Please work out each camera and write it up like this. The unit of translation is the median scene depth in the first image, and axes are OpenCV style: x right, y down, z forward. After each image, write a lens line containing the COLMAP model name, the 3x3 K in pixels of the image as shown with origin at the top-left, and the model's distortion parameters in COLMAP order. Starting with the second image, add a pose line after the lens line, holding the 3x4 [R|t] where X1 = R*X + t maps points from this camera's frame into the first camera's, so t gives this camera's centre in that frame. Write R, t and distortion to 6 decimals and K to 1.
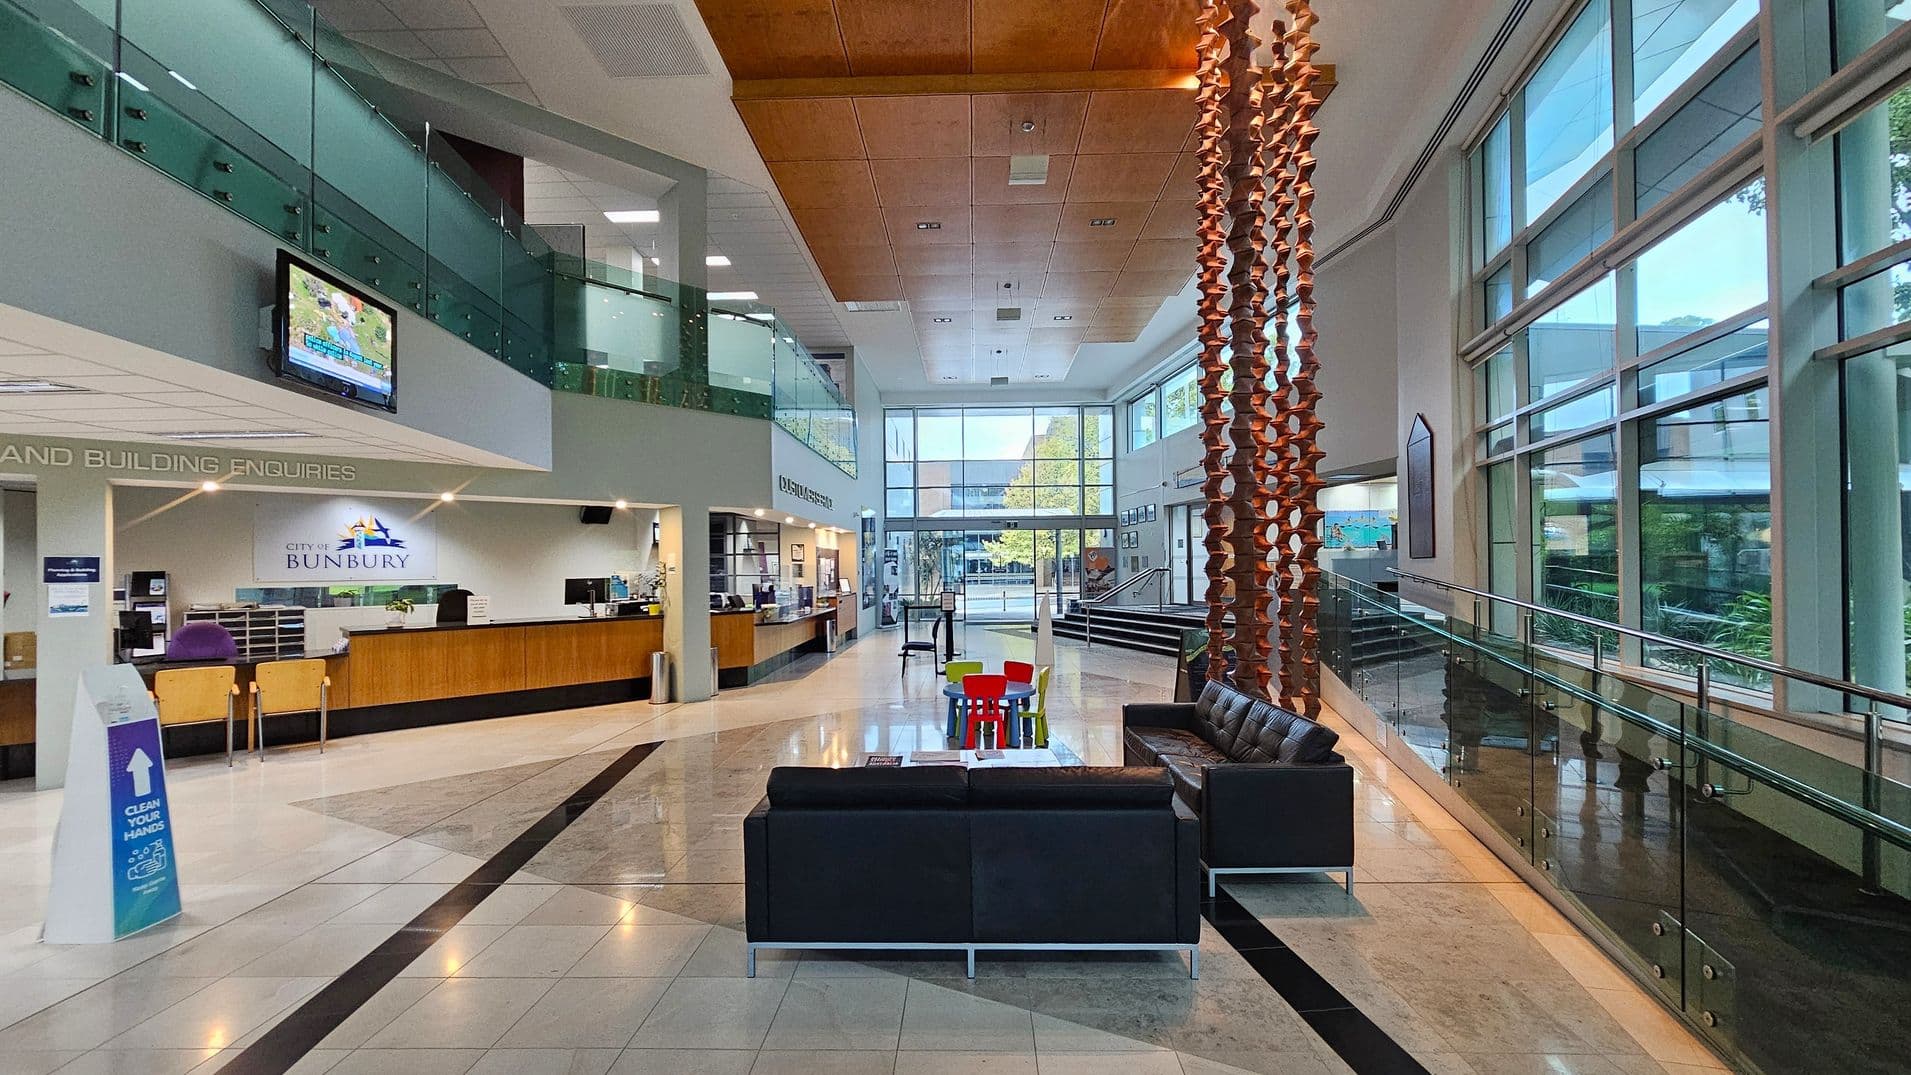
lens RADIAL K [[783.3, 0, 954.3], [0, 783.3, 561.9], [0, 0, 1]] dist [-0.001708, 0.000165]
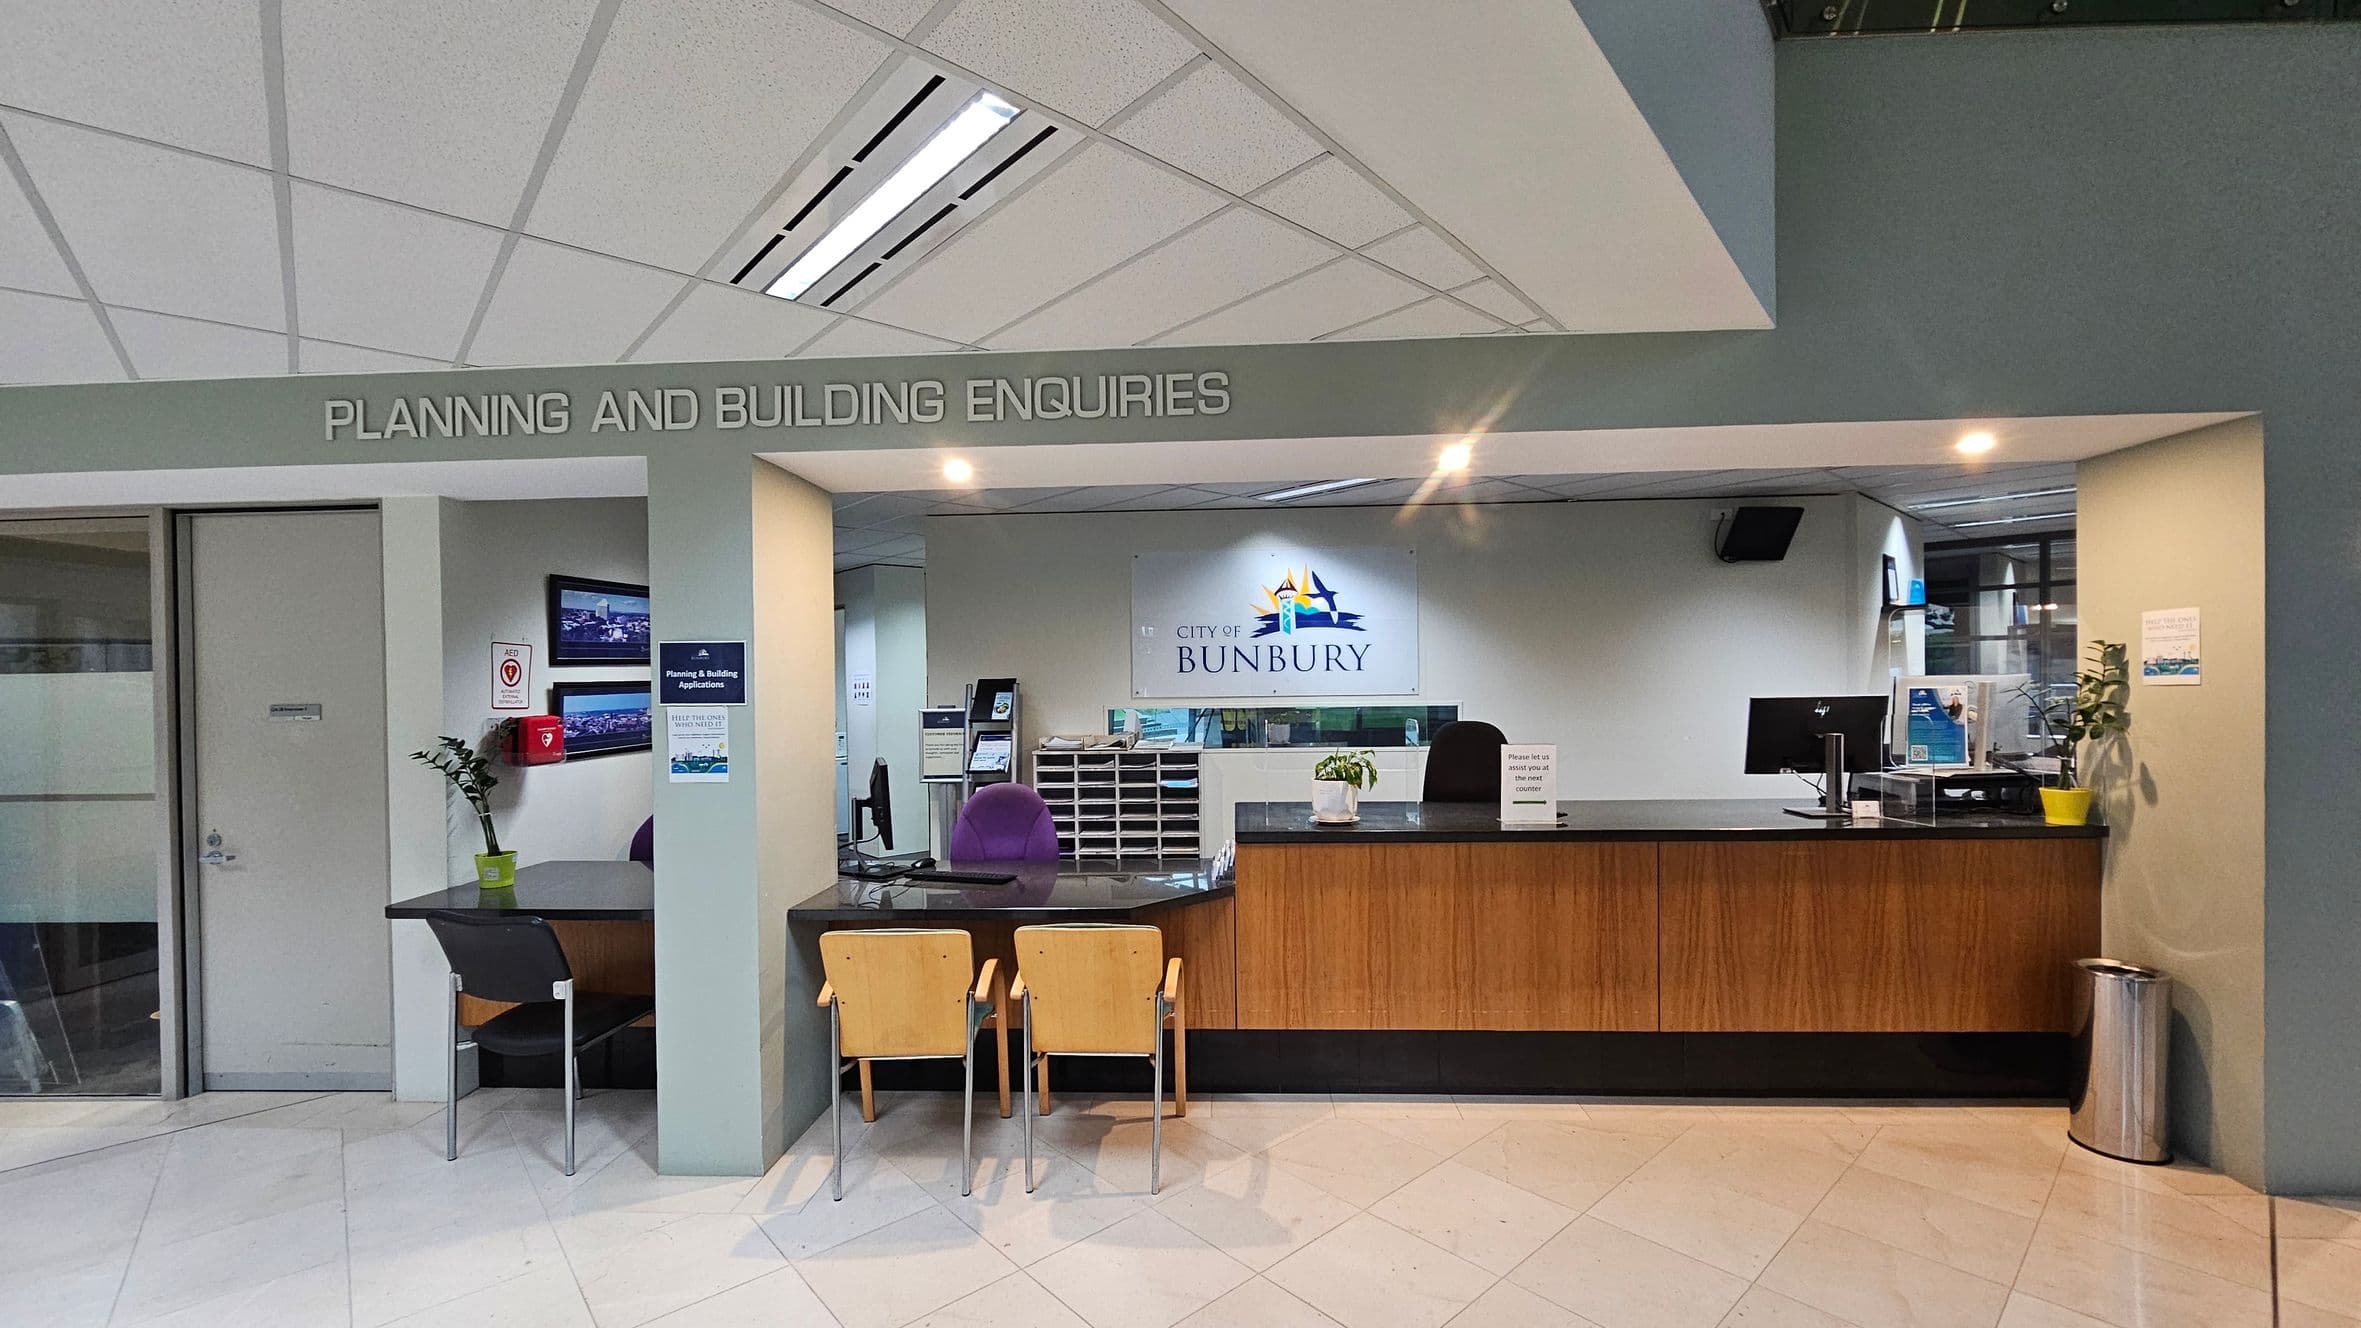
lens RADIAL K [[967.8, 0, 1179.0], [0, 967.8, 694.1], [0, 0, 1]] dist [-0.001708, 0.000165]
pose [[0.687644, 0.009926, -0.725980, -0.385490], [0.009175, 0.999708, 0.022360, 0.008341], [0.725990, -0.022037, 0.687352, 0.564366]]
